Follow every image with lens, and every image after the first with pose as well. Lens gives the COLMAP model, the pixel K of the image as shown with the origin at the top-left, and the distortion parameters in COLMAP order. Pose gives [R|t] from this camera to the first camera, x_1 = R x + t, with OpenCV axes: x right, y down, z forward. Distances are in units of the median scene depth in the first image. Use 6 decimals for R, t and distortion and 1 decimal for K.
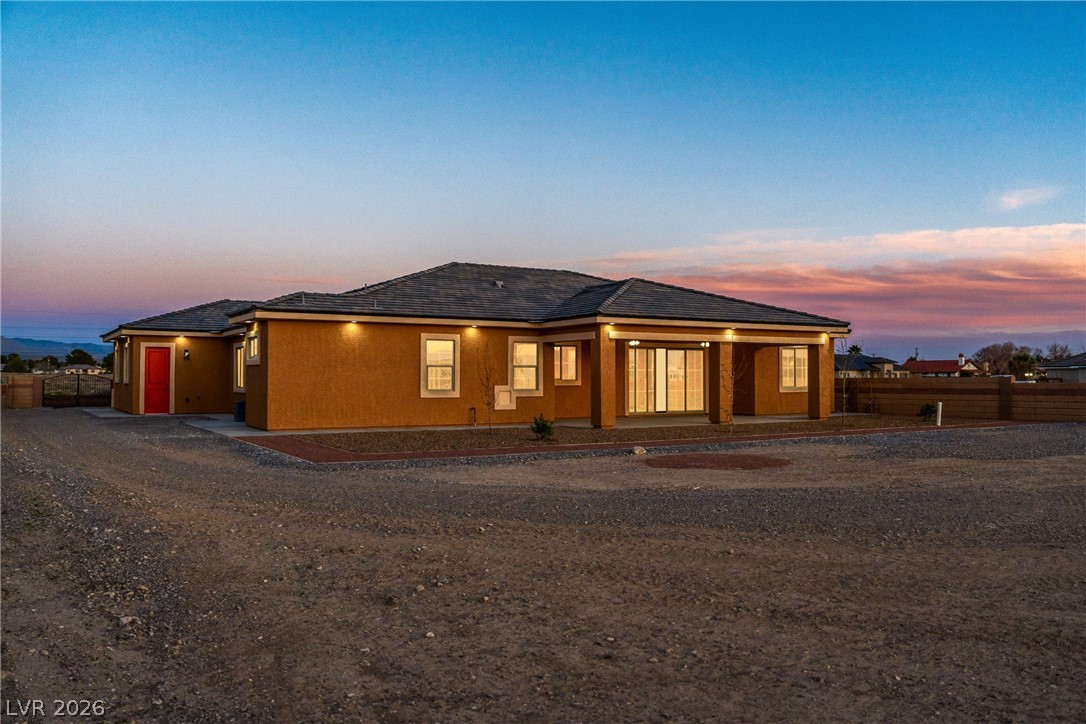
lens RADIAL K [[1061.0, 0, 543.7], [0, 1061.0, 362.5], [0, 0, 1]] dist [-0.004570, -0.001713]
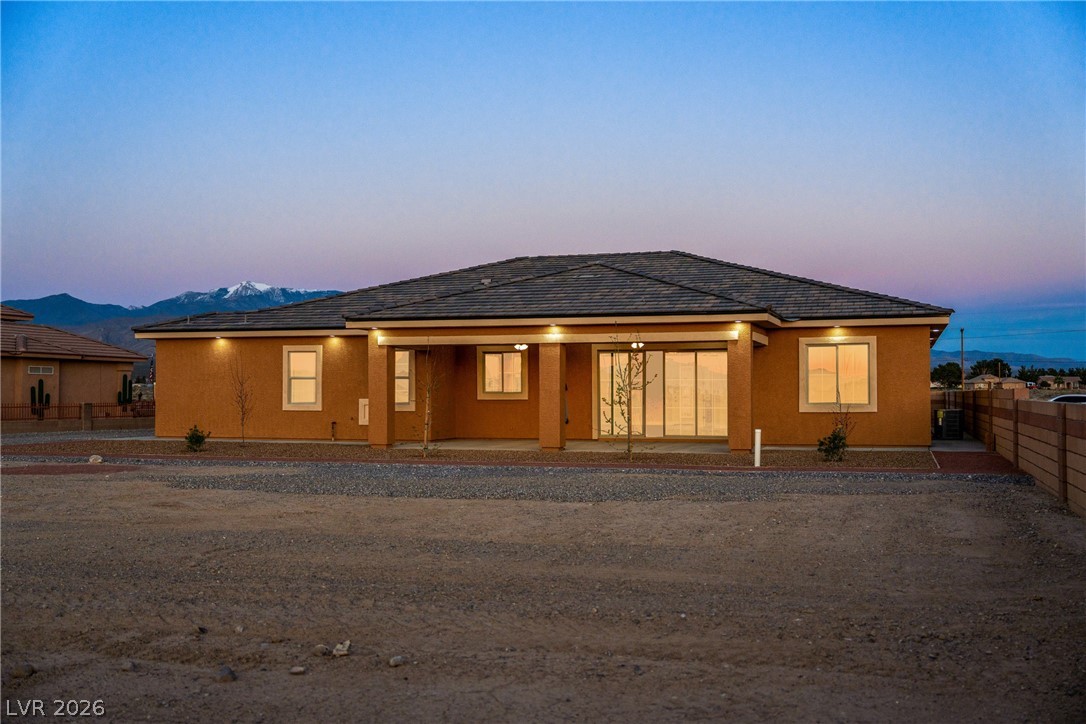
lens RADIAL K [[1127.6, 0, 542.4], [0, 1127.6, 364.3], [0, 0, 1]] dist [-0.027644, 0.000000]
pose [[0.597775, -0.017303, -0.801477, 0.857599], [0.012572, 0.999846, -0.012208, 0.005744], [0.801565, -0.002778, 0.597901, 0.547851]]
